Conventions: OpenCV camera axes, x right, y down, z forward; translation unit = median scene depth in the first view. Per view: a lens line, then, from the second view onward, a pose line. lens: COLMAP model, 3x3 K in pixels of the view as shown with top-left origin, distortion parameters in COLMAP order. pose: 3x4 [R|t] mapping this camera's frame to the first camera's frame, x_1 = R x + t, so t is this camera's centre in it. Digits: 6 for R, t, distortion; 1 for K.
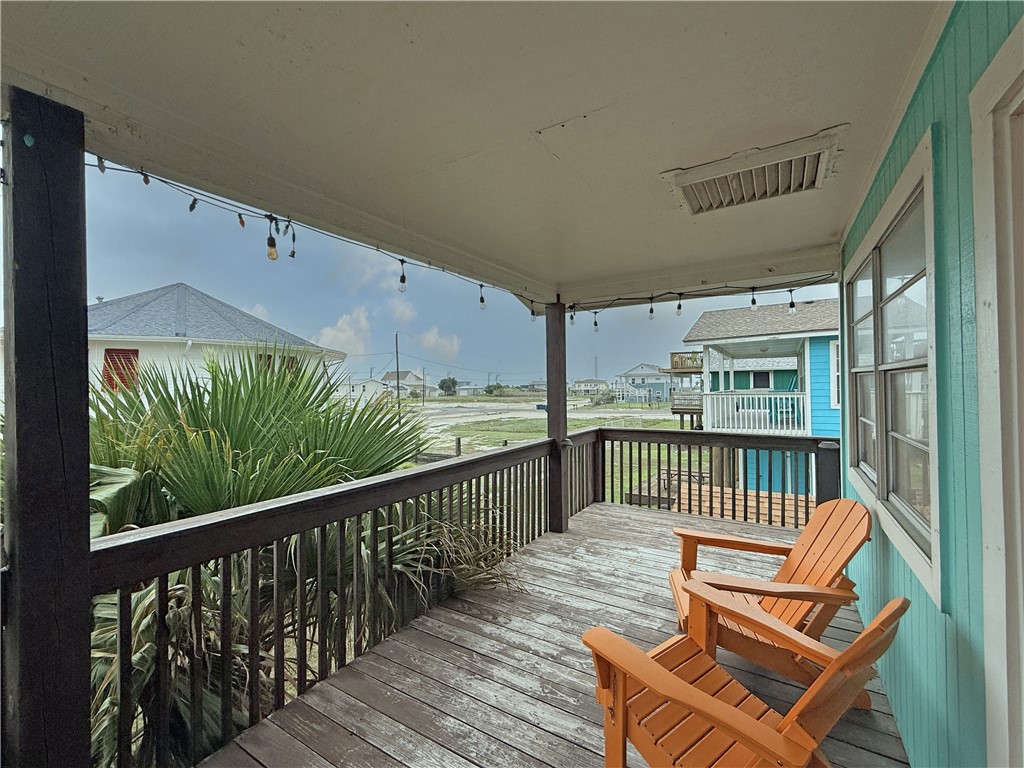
lens RADIAL K [[441.5, 0, 512.0], [0, 441.5, 384.0], [0, 0, 1]] dist [0.001323, -0.000093]
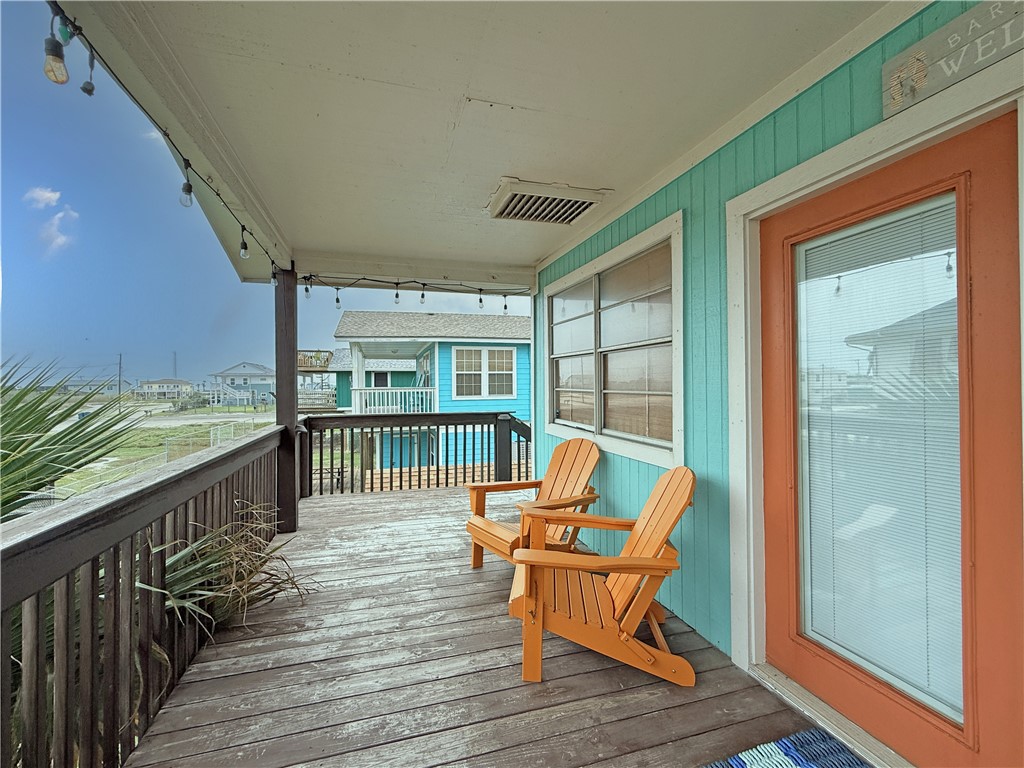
lens RADIAL K [[441.5, 0, 512.0], [0, 441.5, 384.0], [0, 0, 1]] dist [0.001323, -0.000093]
pose [[0.664733, 0.008731, 0.747030, -0.361221], [-0.005045, 0.999961, -0.007198, 0.063882], [-0.747064, 0.001017, 0.664751, 0.122621]]
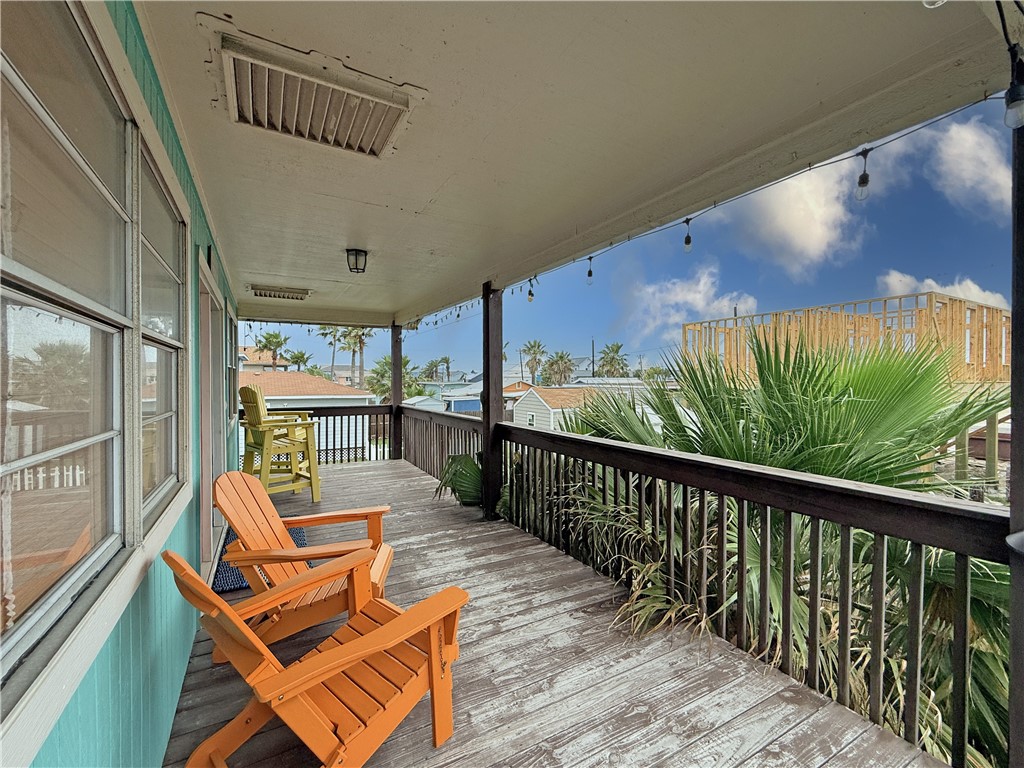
lens RADIAL K [[441.5, 0, 512.0], [0, 441.5, 384.0], [0, 0, 1]] dist [0.001323, -0.000093]
pose [[-0.487363, 0.019801, -0.872975, 0.746040], [0.011475, 0.999802, 0.016272, 0.030114], [0.873124, -0.002087, -0.487494, 1.173130]]
